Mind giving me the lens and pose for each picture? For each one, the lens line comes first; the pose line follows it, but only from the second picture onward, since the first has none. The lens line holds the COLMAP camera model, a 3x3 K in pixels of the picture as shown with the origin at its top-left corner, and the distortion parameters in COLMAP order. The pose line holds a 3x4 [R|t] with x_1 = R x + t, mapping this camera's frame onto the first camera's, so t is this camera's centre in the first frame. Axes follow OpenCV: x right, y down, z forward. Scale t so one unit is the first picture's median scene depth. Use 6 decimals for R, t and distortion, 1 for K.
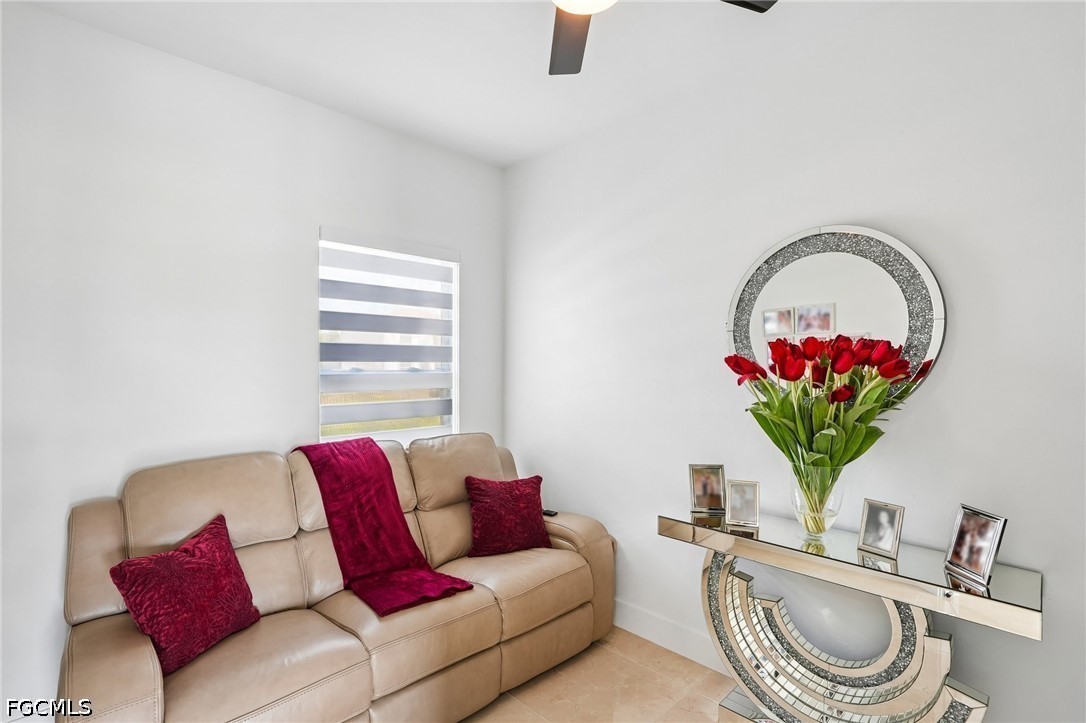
lens RADIAL K [[514.3, 0, 544.2], [0, 514.3, 368.6], [0, 0, 1]] dist [-0.019202, 0.010409]
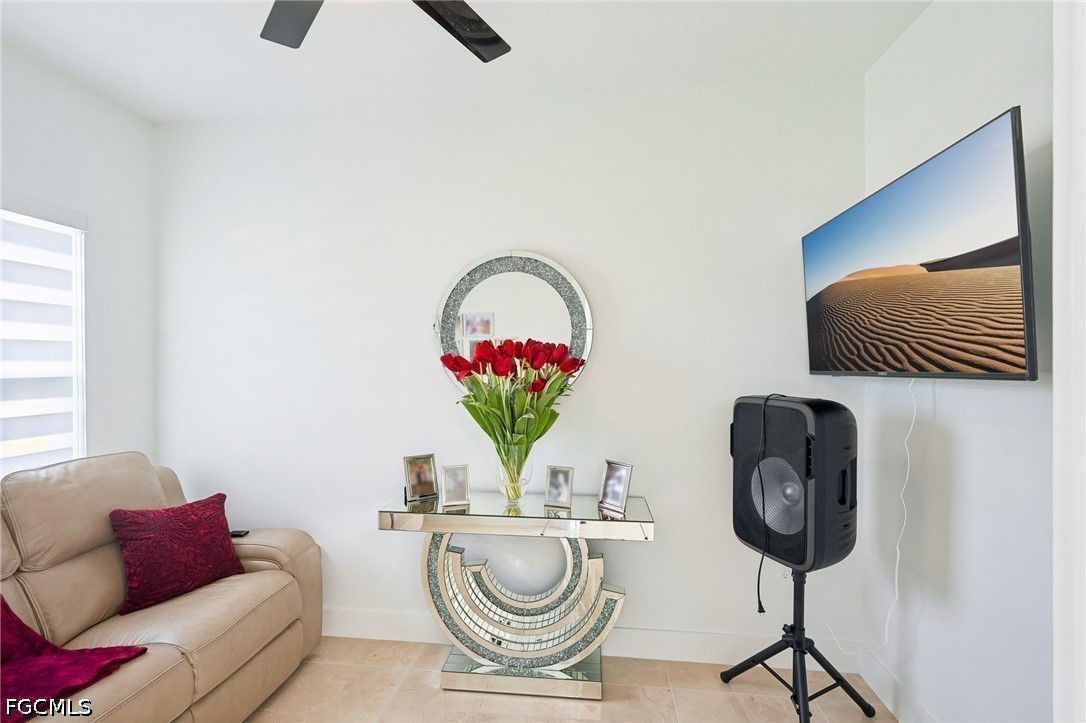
lens RADIAL K [[476.4, 0, 543.0], [0, 476.4, 363.2], [0, 0, 1]] dist [-0.017122, 0.007753]
pose [[0.777892, -0.006858, 0.628360, -0.120194], [0.011357, 0.999931, -0.003146, -0.001145], [-0.628295, 0.009584, 0.777916, 0.059391]]
